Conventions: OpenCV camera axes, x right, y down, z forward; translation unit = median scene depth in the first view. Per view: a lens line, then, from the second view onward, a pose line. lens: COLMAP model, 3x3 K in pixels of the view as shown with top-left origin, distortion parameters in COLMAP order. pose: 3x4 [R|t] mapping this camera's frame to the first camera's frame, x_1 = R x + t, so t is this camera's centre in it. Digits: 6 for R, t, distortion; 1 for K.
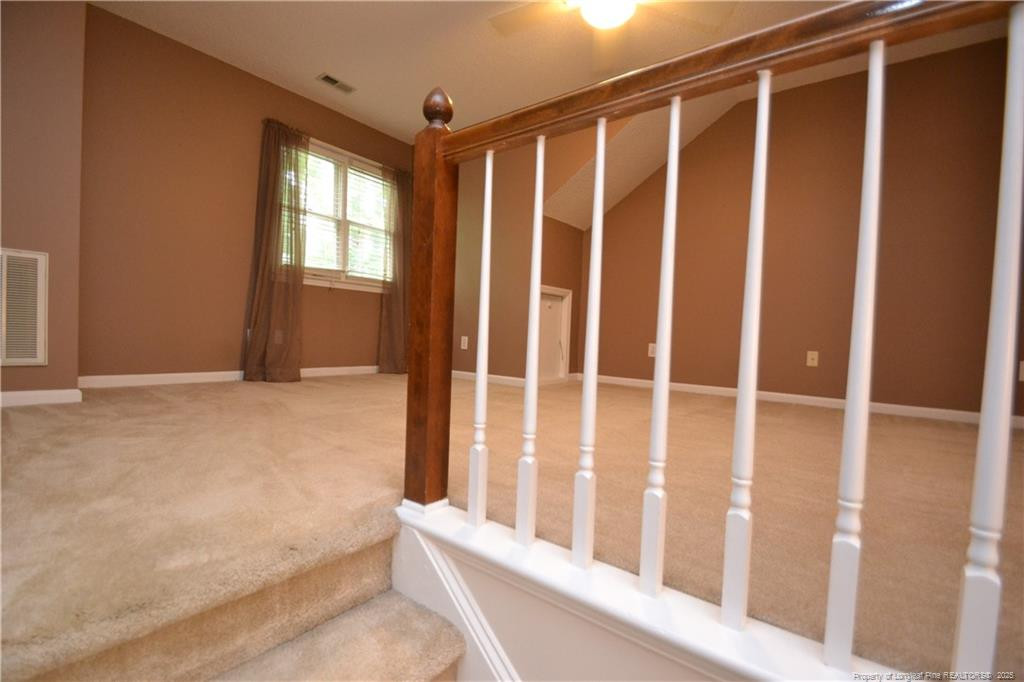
lens RADIAL K [[455.4, 0, 502.5], [0, 455.4, 346.7], [0, 0, 1]] dist [0.000480, -0.009456]
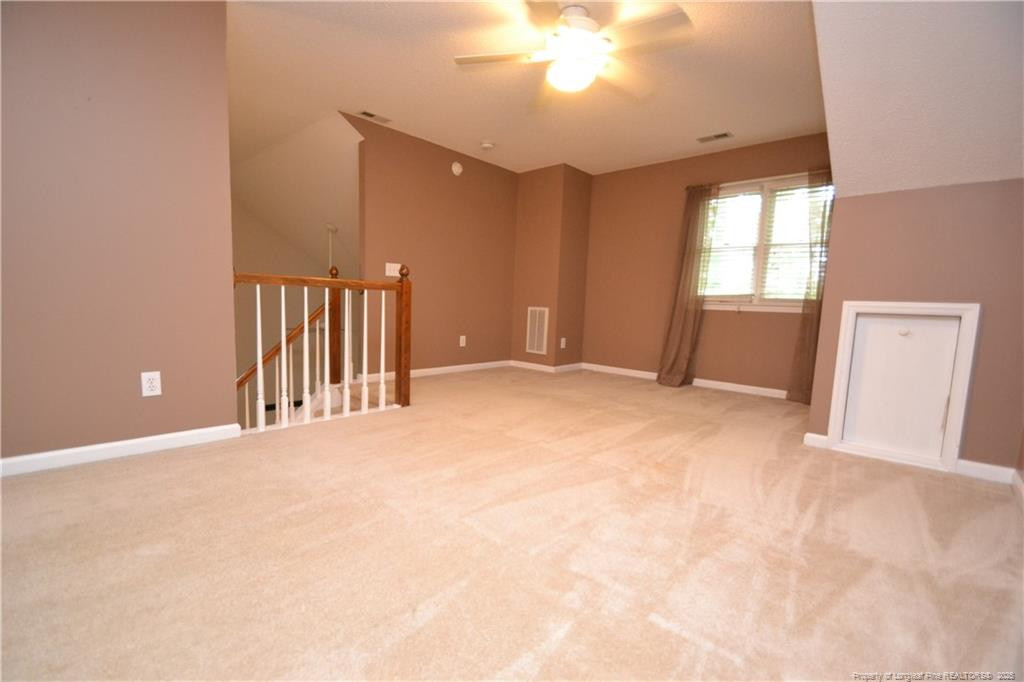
lens RADIAL K [[455.4, 0, 502.0], [0, 455.4, 350.1], [0, 0, 1]] dist [0.000480, -0.009456]
pose [[-0.088335, 0.062572, -0.994124, 0.760581], [-0.066346, 0.995439, 0.068550, -0.073169], [0.993879, 0.072012, -0.083781, 0.529819]]
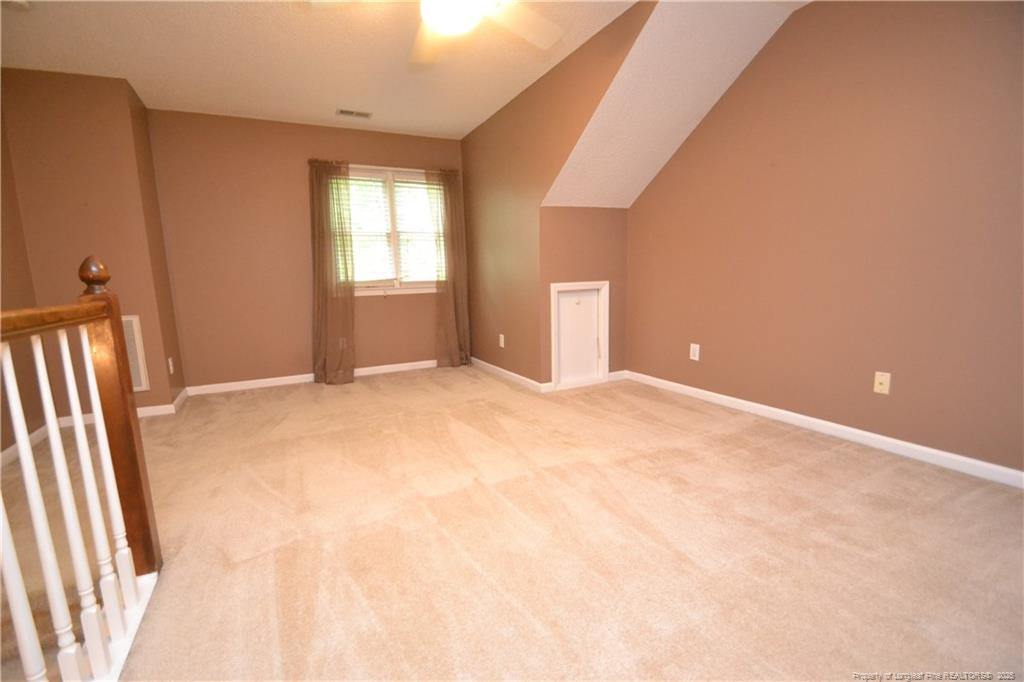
lens RADIAL K [[455.4, 0, 499.3], [0, 455.4, 348.0], [0, 0, 1]] dist [0.000480, -0.009456]
pose [[0.896568, 0.001489, -0.442904, 0.375682], [0.054312, 0.992078, 0.113280, -0.111918], [0.439564, -0.125618, 0.889384, 0.102425]]
